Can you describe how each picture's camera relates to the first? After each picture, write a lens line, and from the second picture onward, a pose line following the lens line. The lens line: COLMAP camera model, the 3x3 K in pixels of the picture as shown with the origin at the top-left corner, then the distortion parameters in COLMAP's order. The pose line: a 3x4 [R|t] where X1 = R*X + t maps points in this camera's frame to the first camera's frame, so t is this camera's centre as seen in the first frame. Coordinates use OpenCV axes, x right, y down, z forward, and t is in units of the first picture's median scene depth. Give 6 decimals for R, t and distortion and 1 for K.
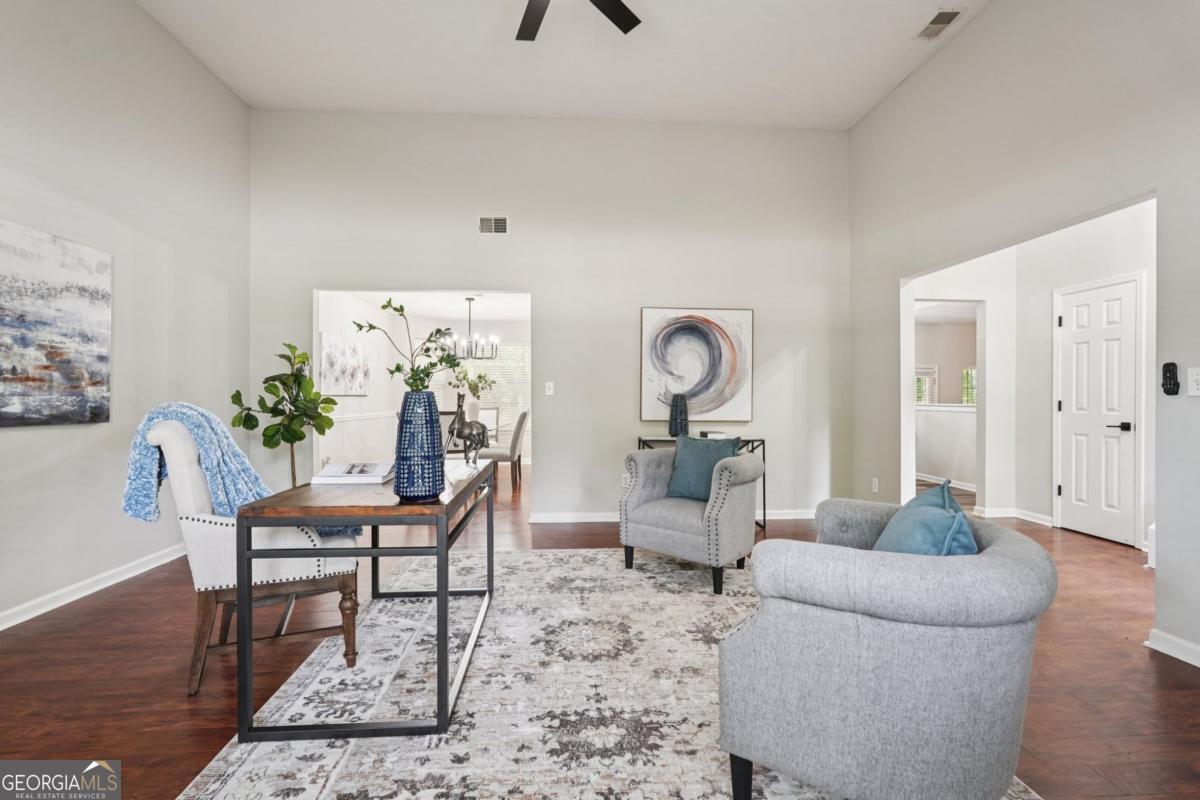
lens RADIAL K [[535.6, 0, 589.4], [0, 535.6, 395.4], [0, 0, 1]] dist [-0.012096, 0.008132]
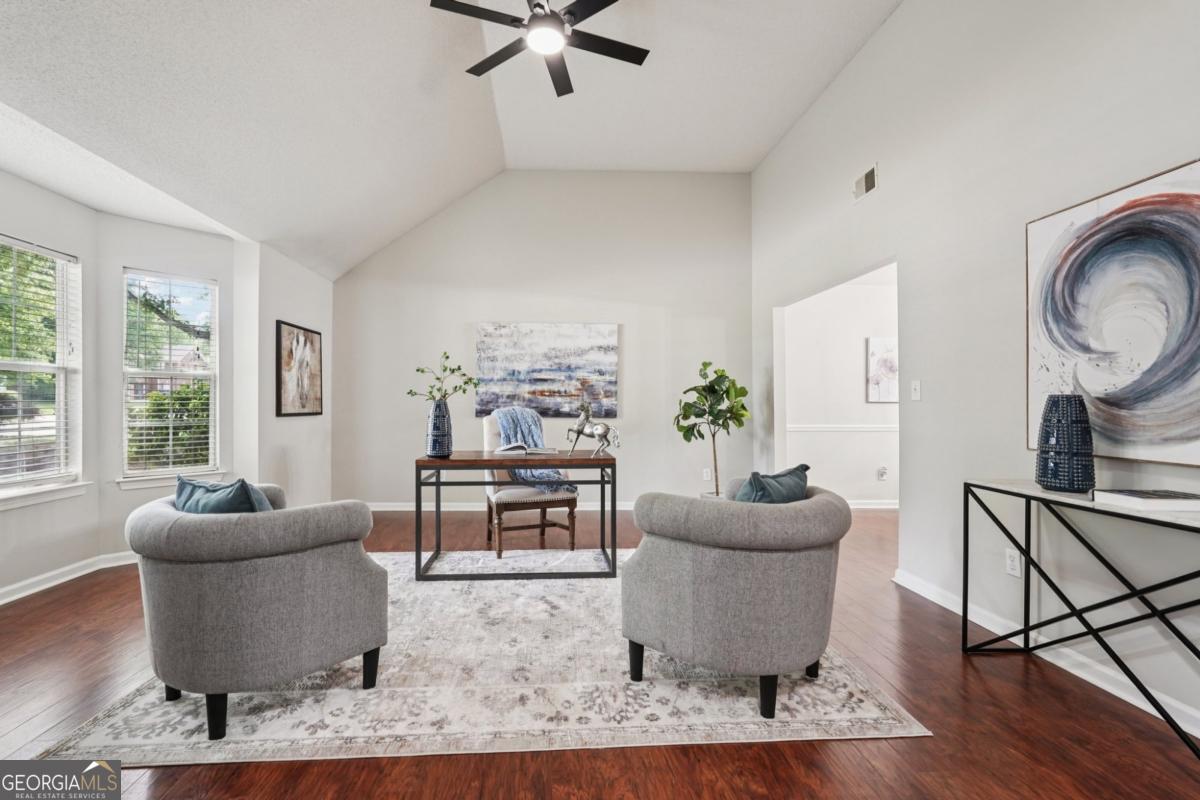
lens RADIAL K [[535.6, 0, 593.8], [0, 535.6, 399.4], [0, 0, 1]] dist [-0.012096, 0.008132]
pose [[0.022910, -0.011428, -0.999672, 0.958455], [0.004545, 0.999926, -0.011327, 0.008210], [0.999727, -0.004284, 0.022960, 0.933431]]
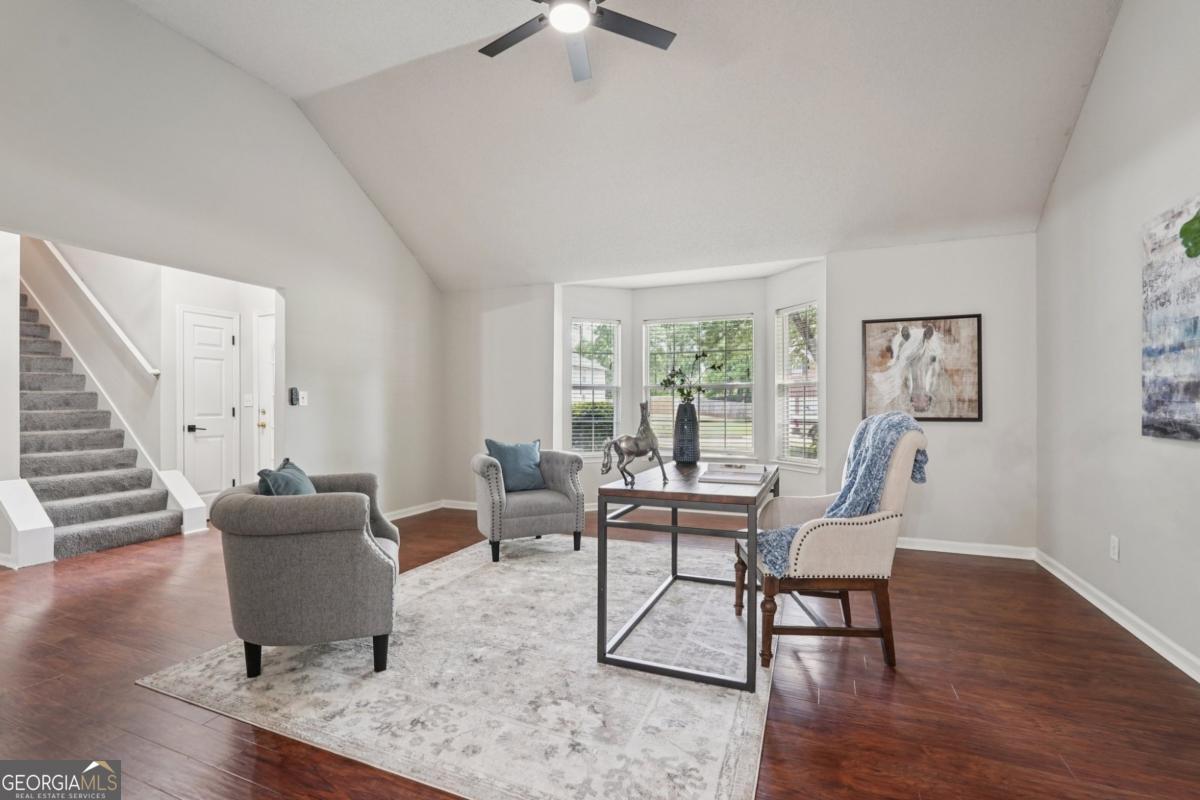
lens RADIAL K [[535.6, 0, 612.4], [0, 535.6, 404.9], [0, 0, 1]] dist [-0.012096, 0.008132]
pose [[-0.894100, -0.000138, 0.447867, -0.546317], [-0.002330, 0.999988, -0.004343, 0.002263], [-0.447861, -0.004926, -0.894090, 1.669829]]
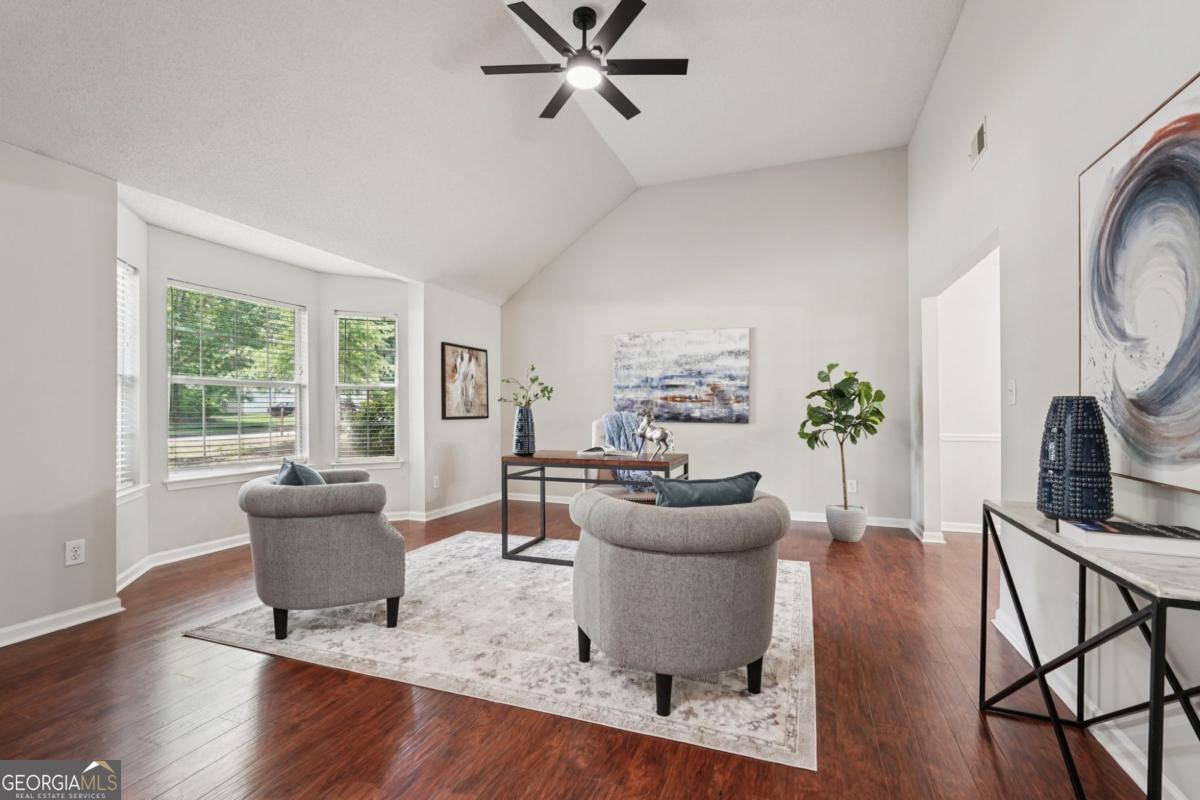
lens RADIAL K [[535.6, 0, 621.8], [0, 535.6, 409.0], [0, 0, 1]] dist [-0.012096, 0.008132]
pose [[-0.373375, -0.003917, -0.927672, 0.947411], [0.003656, 0.999977, -0.005694, 0.011390], [0.927673, -0.005518, -0.373352, 1.348650]]
